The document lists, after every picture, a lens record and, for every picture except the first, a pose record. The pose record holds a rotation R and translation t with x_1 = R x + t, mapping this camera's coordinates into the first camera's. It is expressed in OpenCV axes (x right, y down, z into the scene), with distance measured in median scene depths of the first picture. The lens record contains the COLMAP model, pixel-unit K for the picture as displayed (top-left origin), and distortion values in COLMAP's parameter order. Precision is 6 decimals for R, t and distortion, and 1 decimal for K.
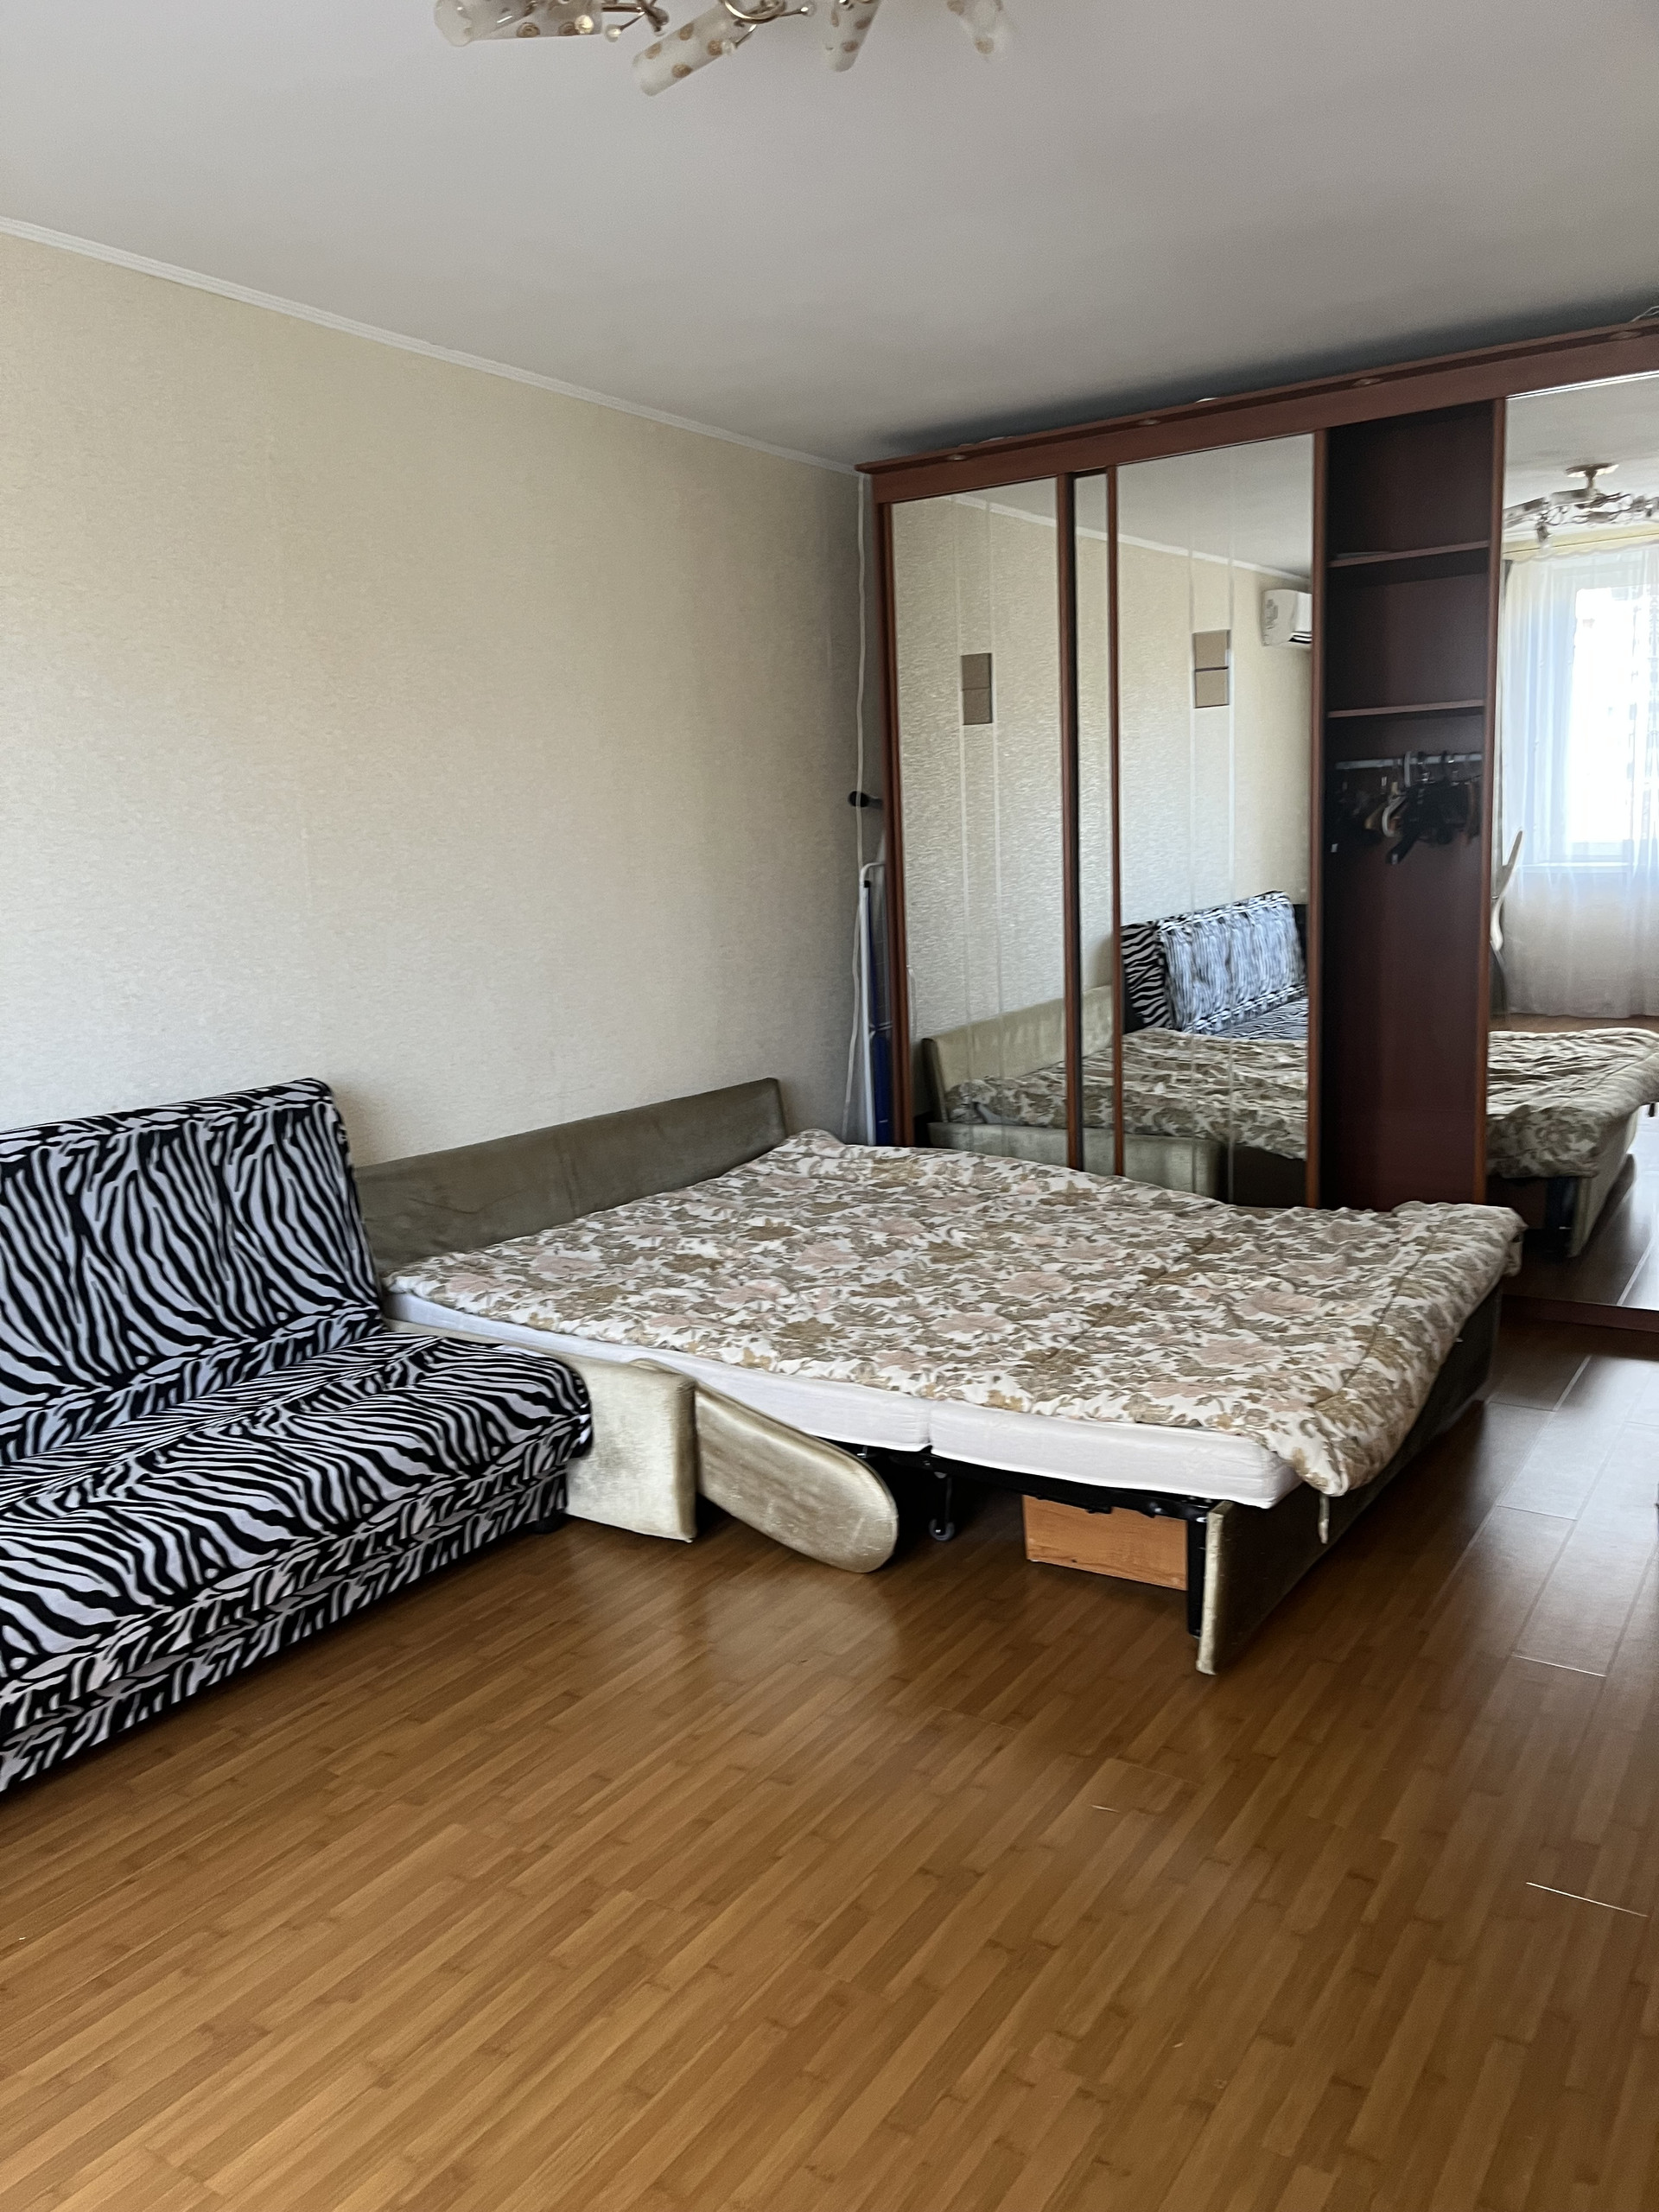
lens RADIAL K [[1618.5, 0, 829.5], [0, 1618.5, 1106.0], [0, 0, 1]] dist [0.006557, -0.000724]
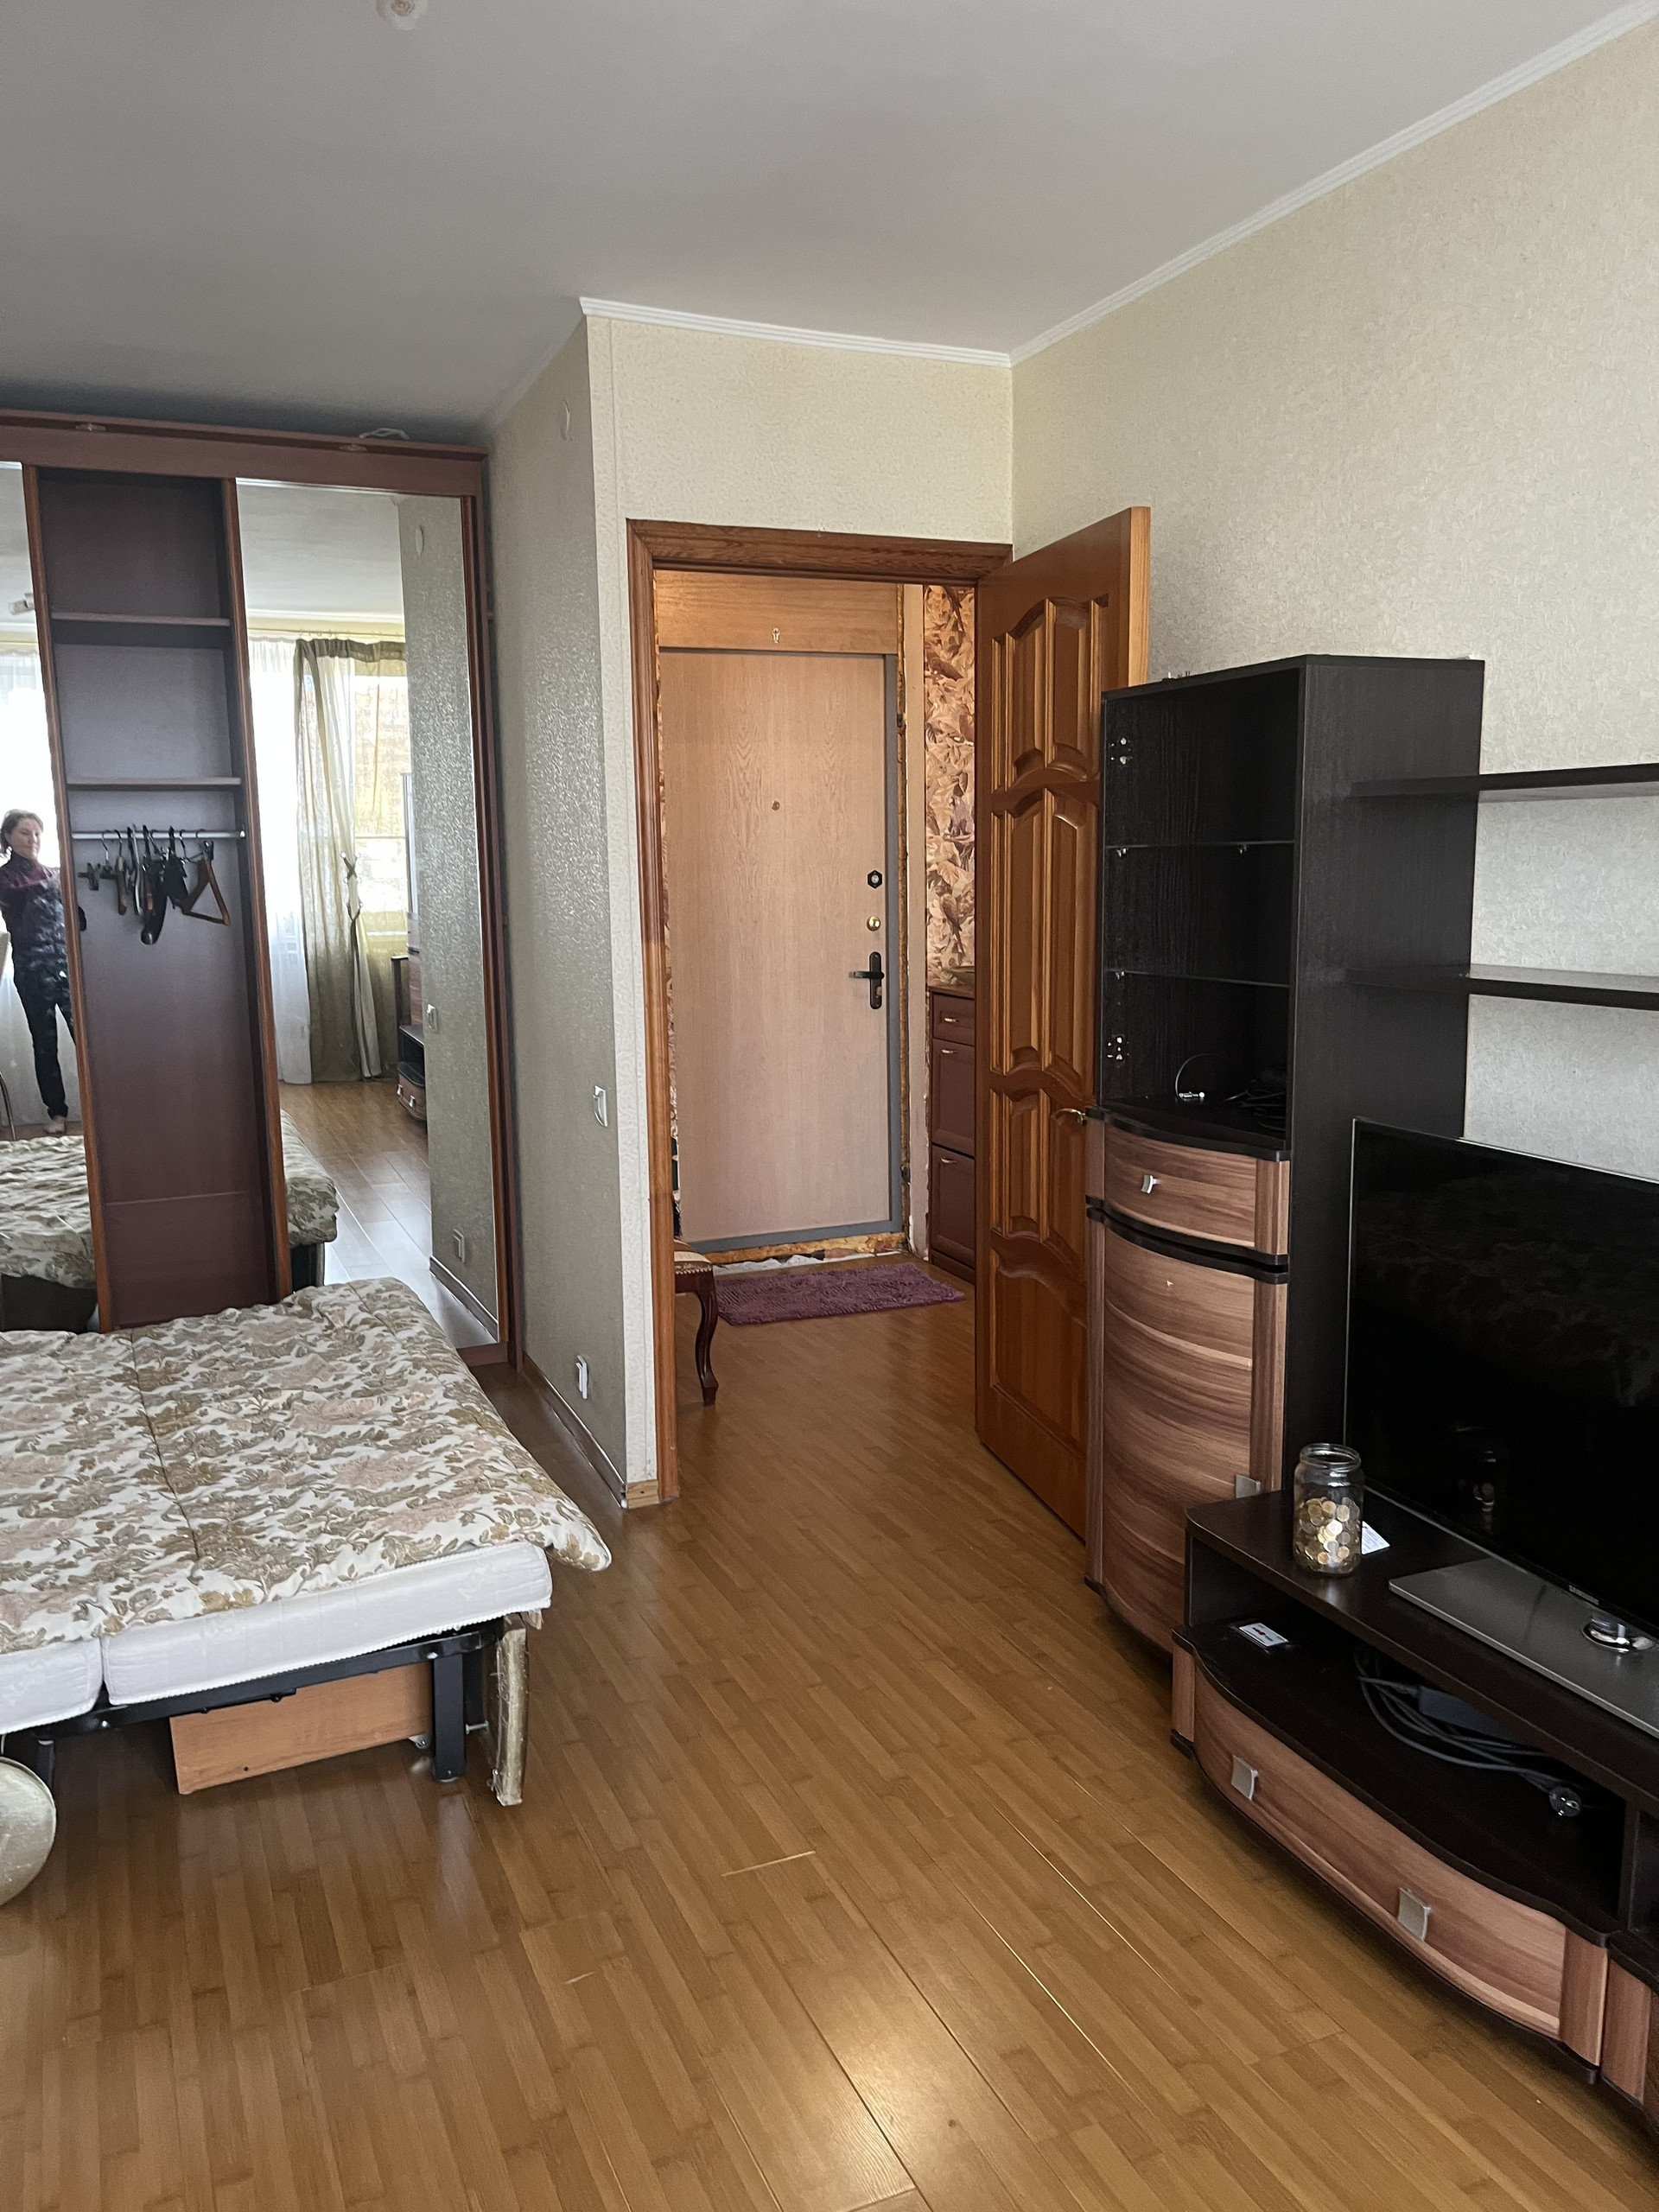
lens RADIAL K [[1618.5, 0, 829.5], [0, 1618.5, 1106.0], [0, 0, 1]] dist [0.006557, -0.000724]
pose [[0.558363, -0.091916, 0.824489, -0.324306], [0.130393, 0.991214, 0.022197, -0.037813], [-0.819285, 0.095114, 0.565442, 0.229670]]
